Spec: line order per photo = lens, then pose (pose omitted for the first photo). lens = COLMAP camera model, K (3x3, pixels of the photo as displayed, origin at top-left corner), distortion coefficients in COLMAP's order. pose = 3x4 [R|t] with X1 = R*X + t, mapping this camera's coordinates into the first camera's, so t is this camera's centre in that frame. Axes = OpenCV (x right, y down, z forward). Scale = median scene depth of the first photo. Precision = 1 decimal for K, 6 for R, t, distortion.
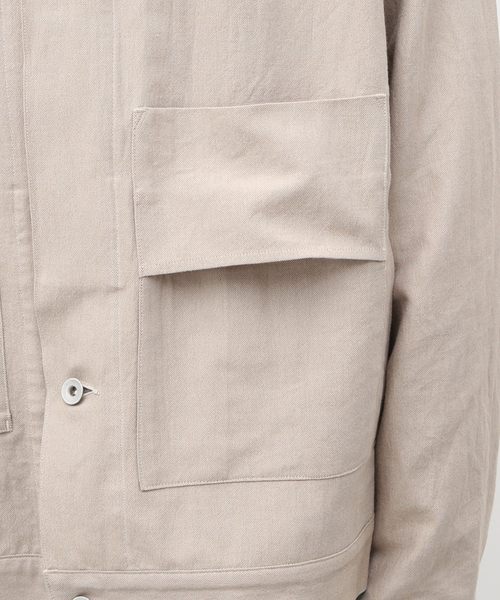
lens RADIAL K [[1532.4, 0, 249.3], [0, 1532.4, 296.3], [0, 0, 1]] dist [-0.021871, 0.000000]
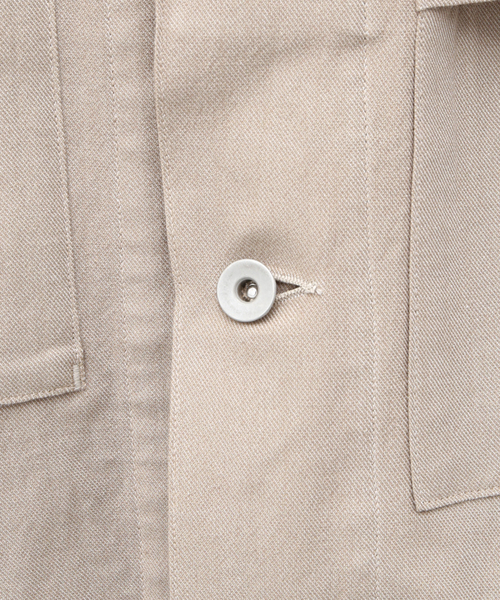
lens RADIAL K [[1532.4, 0, 253.1], [0, 1532.4, 302.4], [0, 0, 1]] dist [-0.021871, 0.000000]
pose [[0.979882, -0.037904, 0.195943, -0.197271], [0.028072, 0.998215, 0.052714, 0.043255], [-0.197592, -0.046153, 0.979197, 0.584154]]
